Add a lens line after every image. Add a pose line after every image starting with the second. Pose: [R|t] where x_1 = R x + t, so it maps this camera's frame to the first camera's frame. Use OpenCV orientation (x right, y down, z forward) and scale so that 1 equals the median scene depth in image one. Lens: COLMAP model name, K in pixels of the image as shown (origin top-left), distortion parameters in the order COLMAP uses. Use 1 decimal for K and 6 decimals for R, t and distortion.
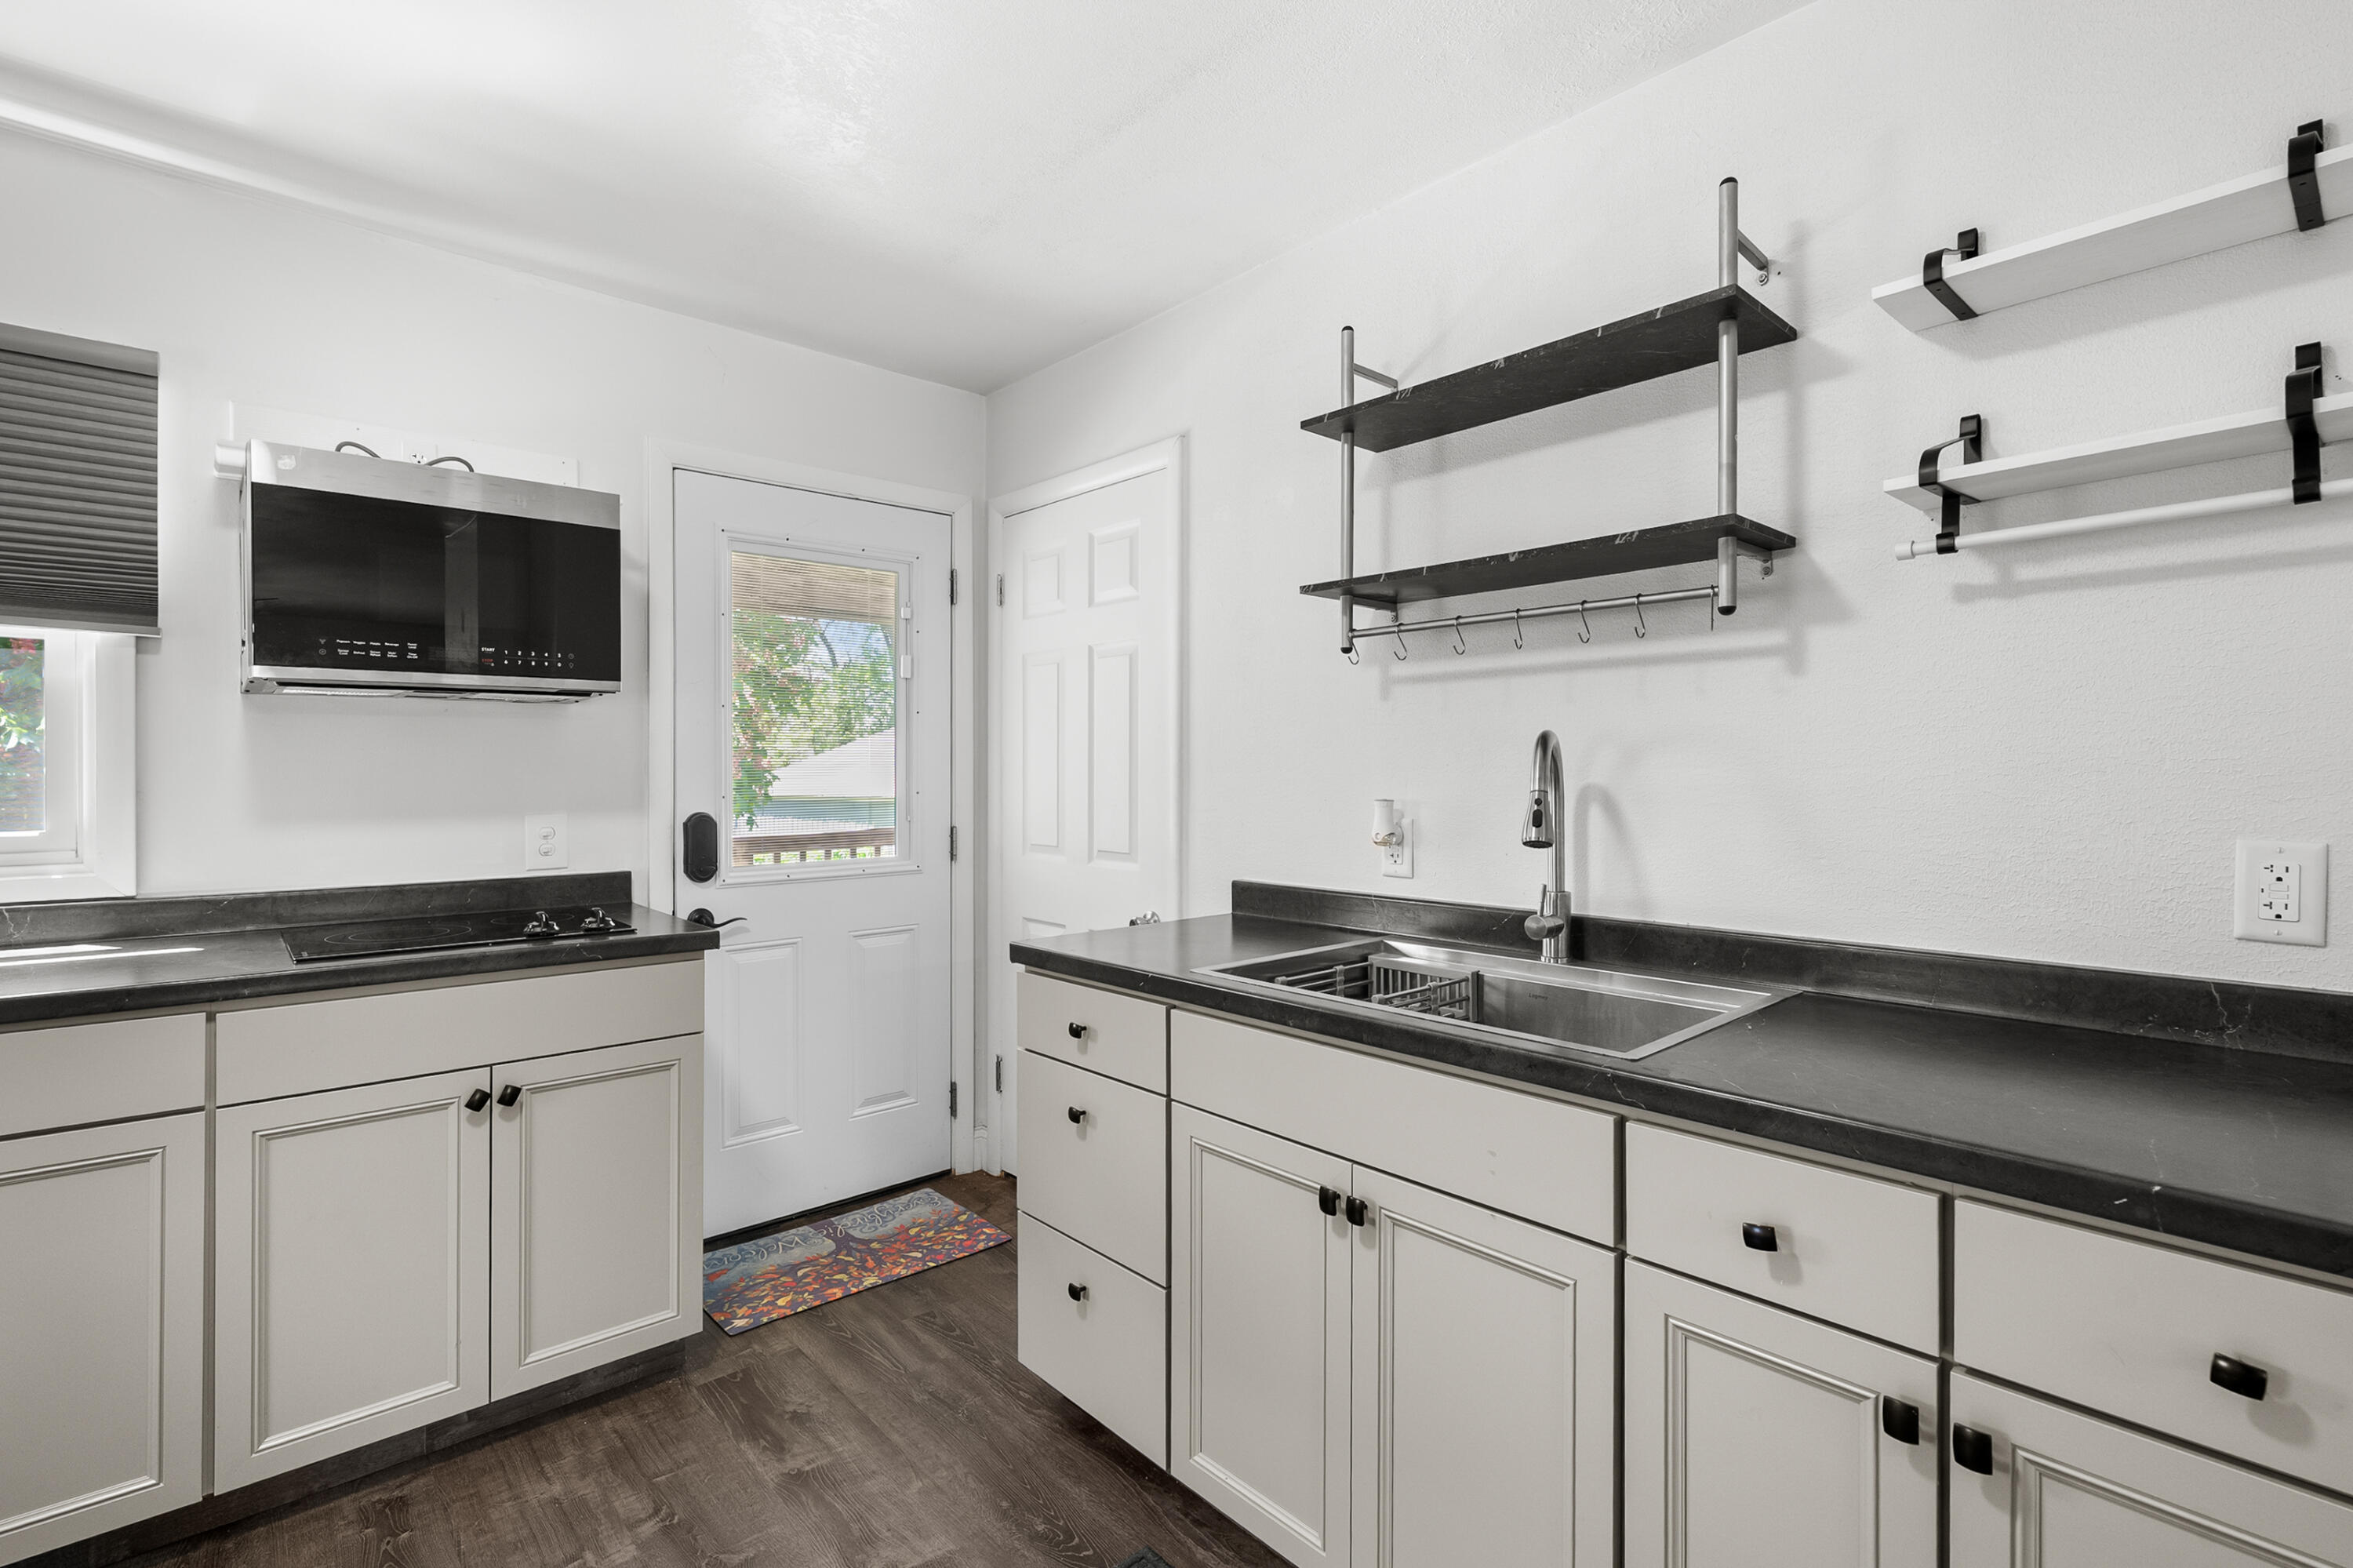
lens RADIAL K [[1080.9, 0, 1179.2], [0, 1080.9, 770.8], [0, 0, 1]] dist [-0.001814, -0.000210]
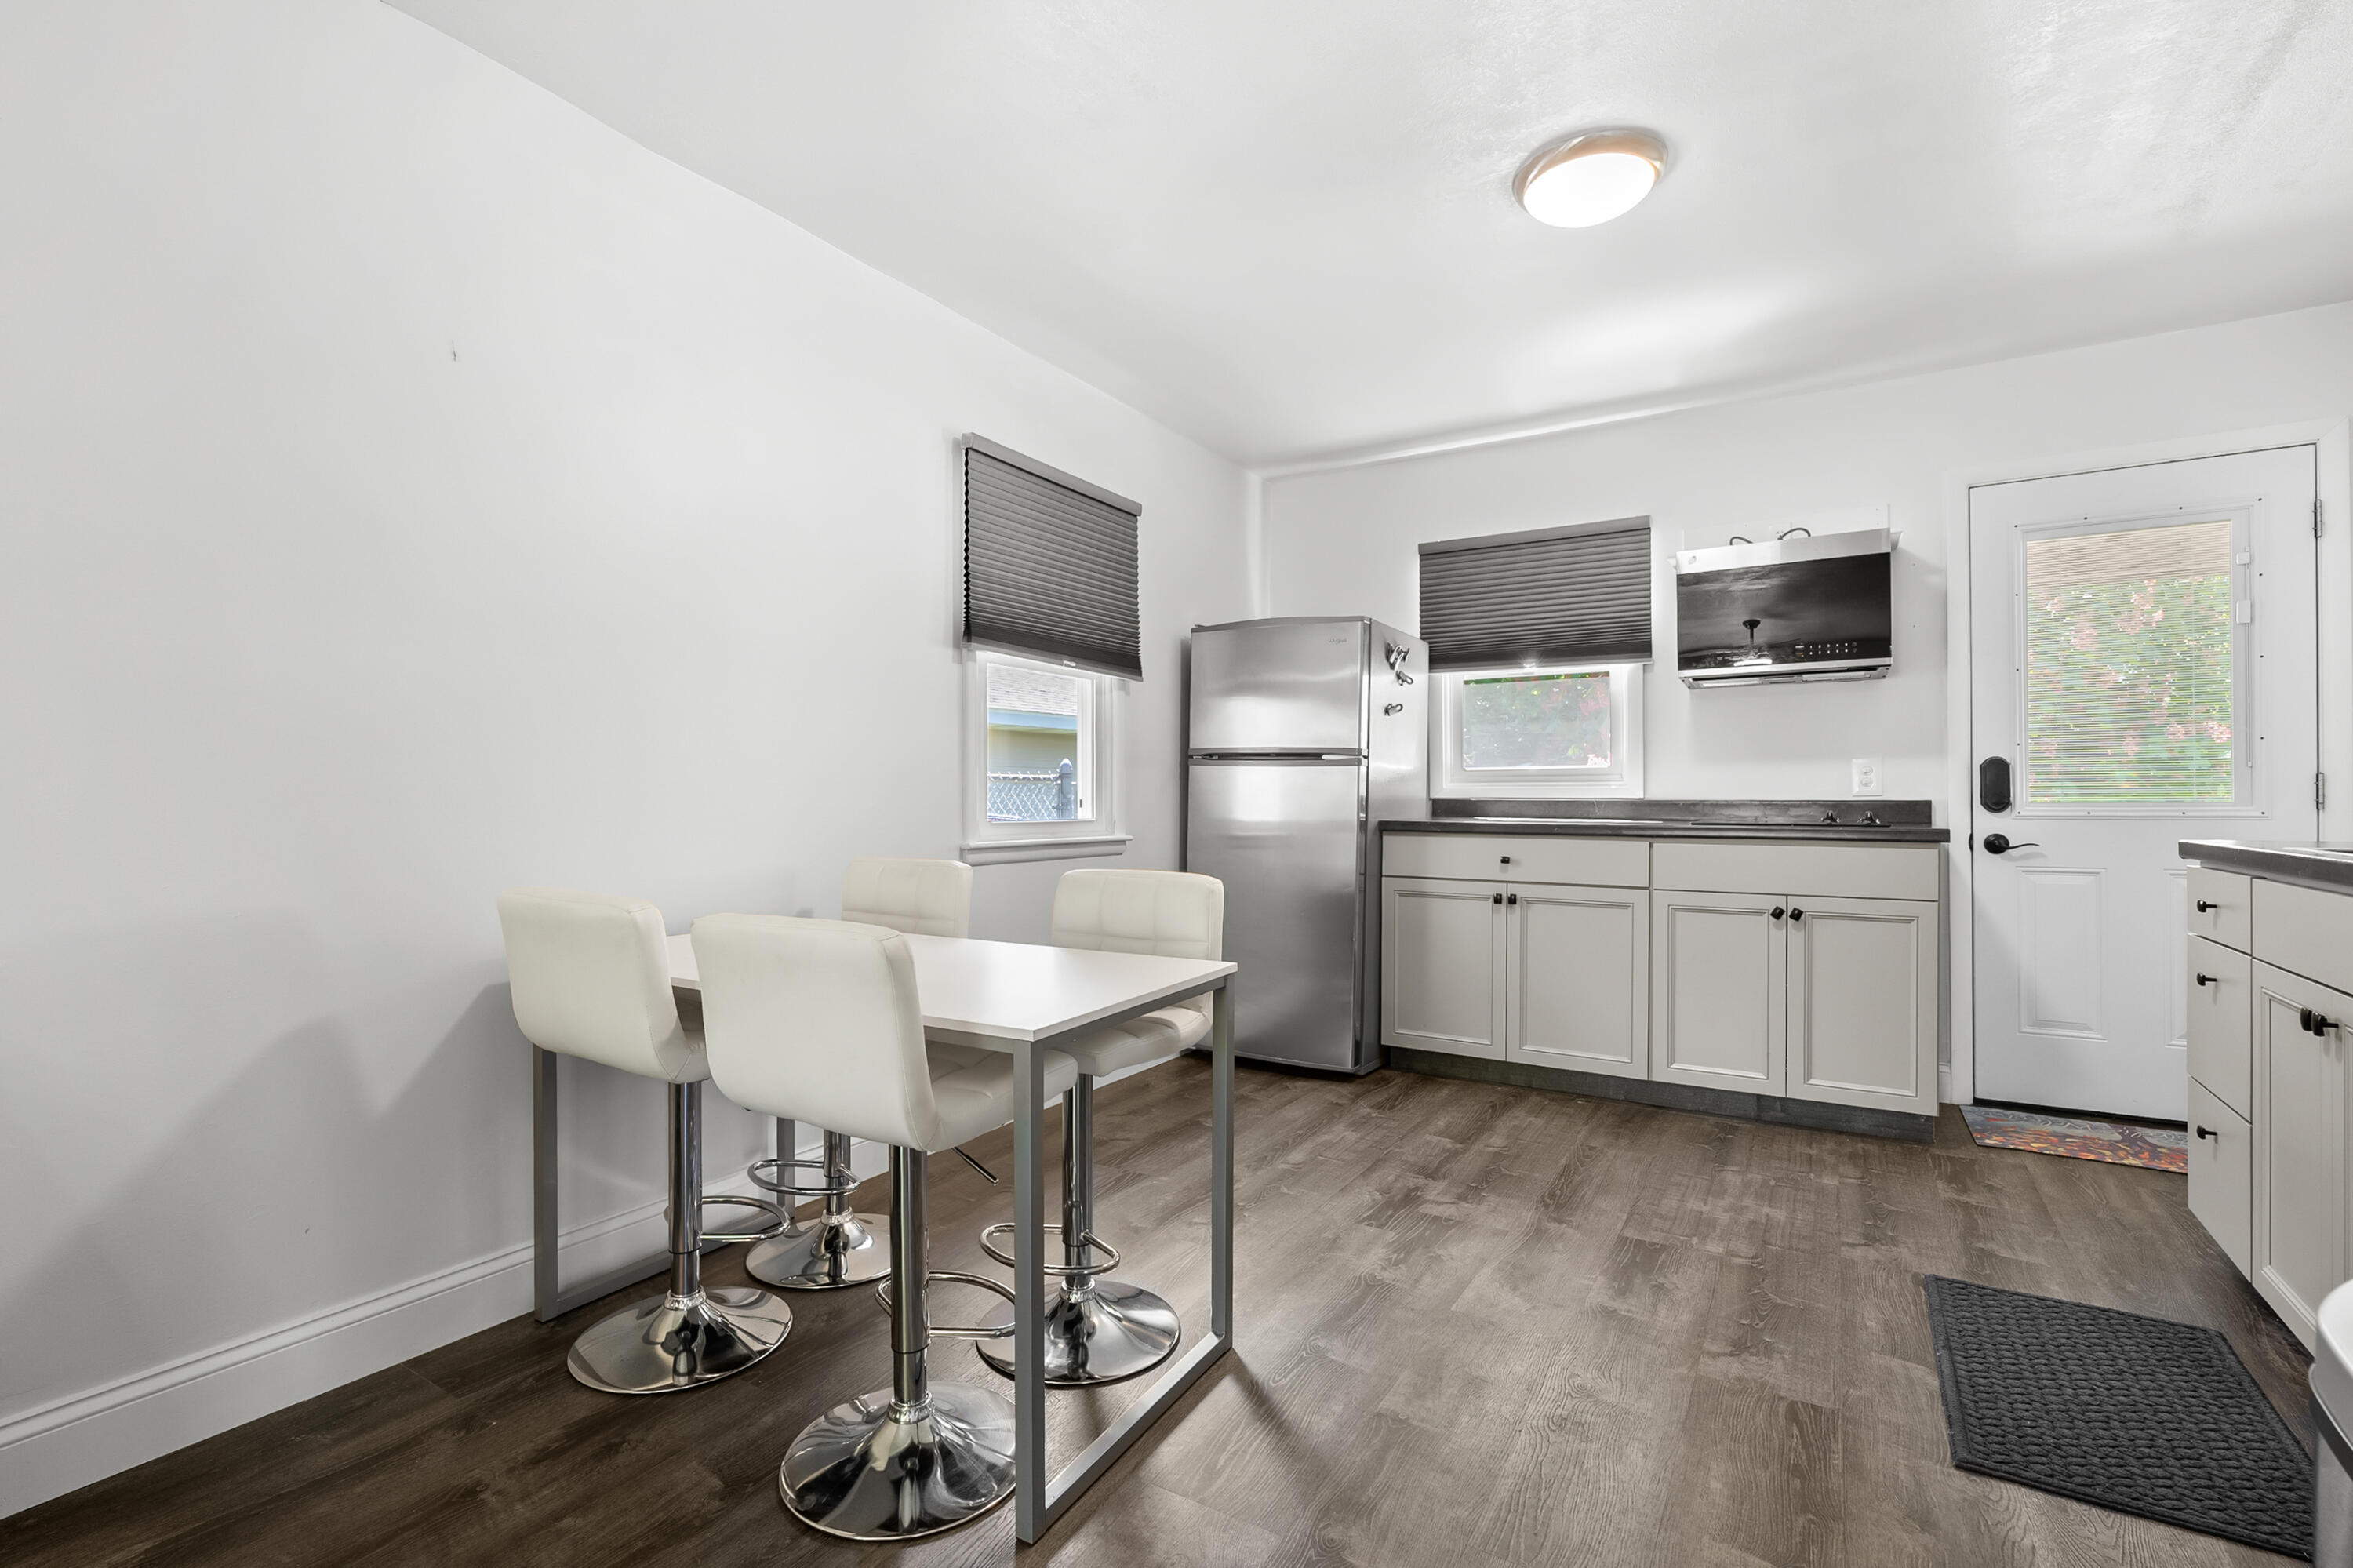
lens RADIAL K [[1072.3, 0, 1169.2], [0, 1072.3, 795.9], [0, 0, 1]] dist [-0.002325, 0.000022]
pose [[0.279728, -0.000607, -0.960079, 0.644290], [0.000721, 1.000000, -0.000422, 0.112619], [0.960079, -0.000574, 0.279728, -0.356029]]
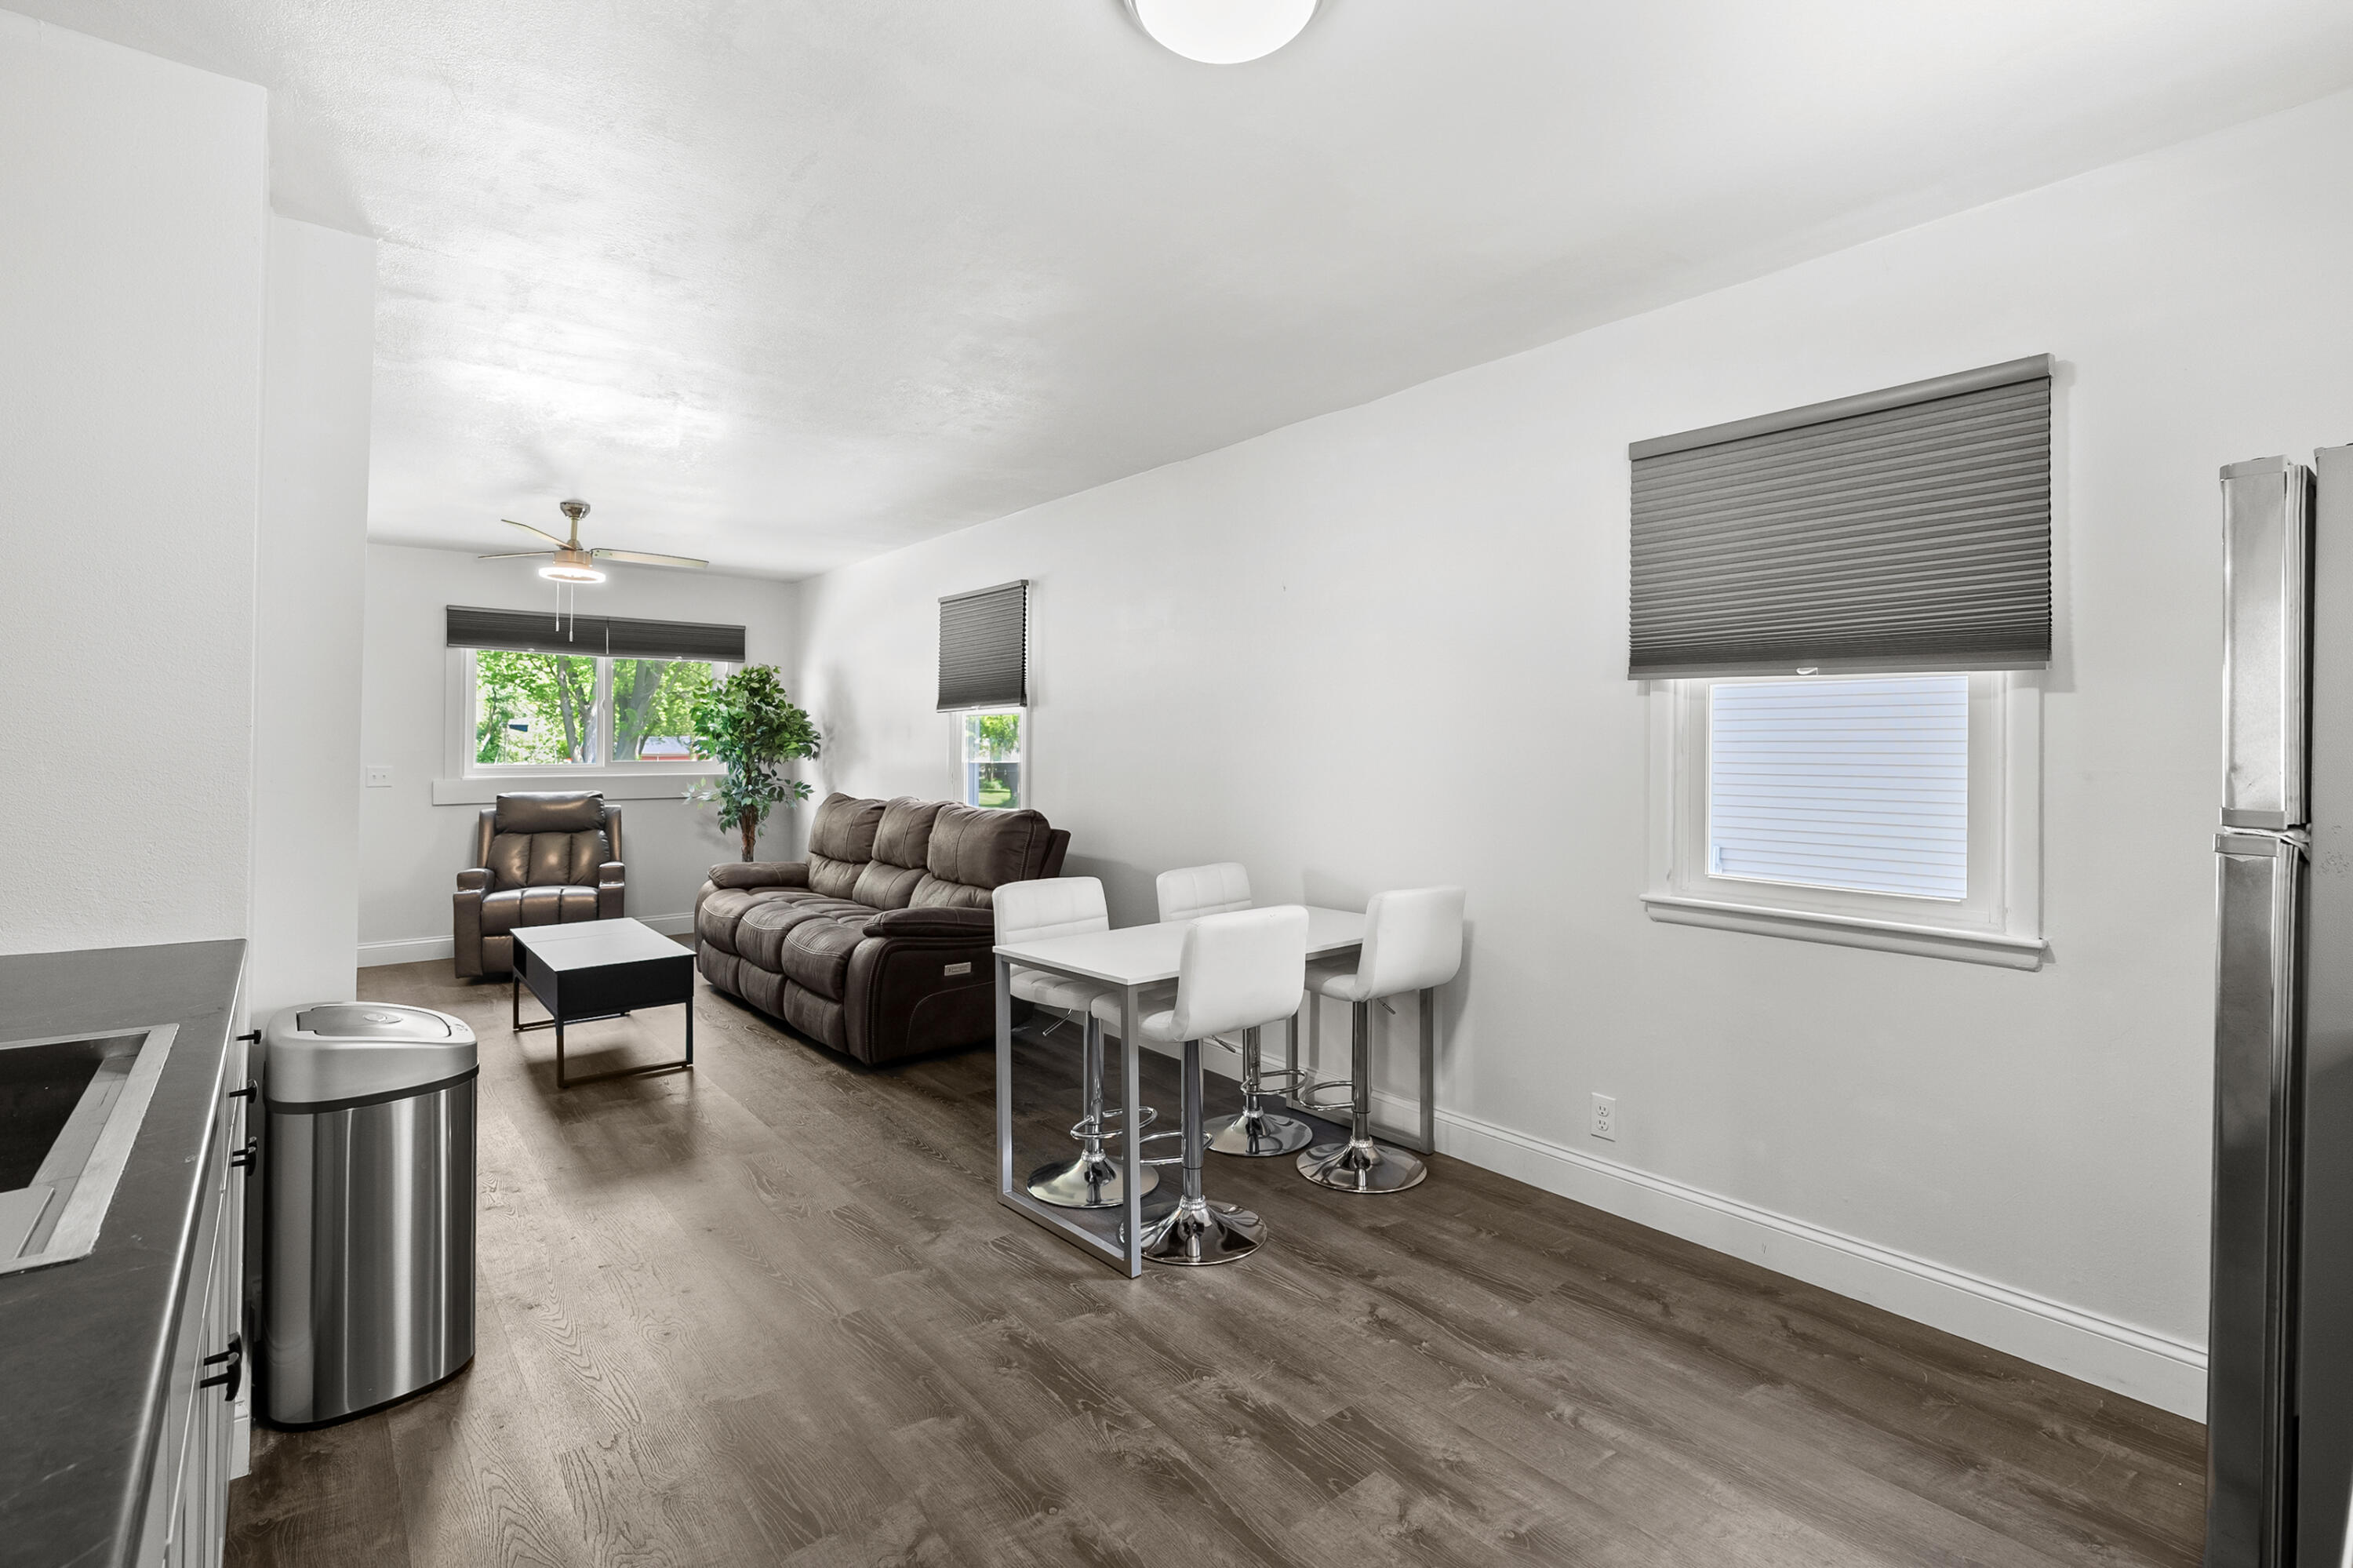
lens RADIAL K [[1066.7, 0, 1175.9], [0, 1066.7, 740.2], [0, 0, 1]] dist [0.022568, -0.000084]
pose [[-0.999681, -0.001381, 0.025209, -0.327061], [-0.001460, 0.999994, -0.003124, -0.013780], [-0.025205, -0.003159, -0.999677, 1.182884]]
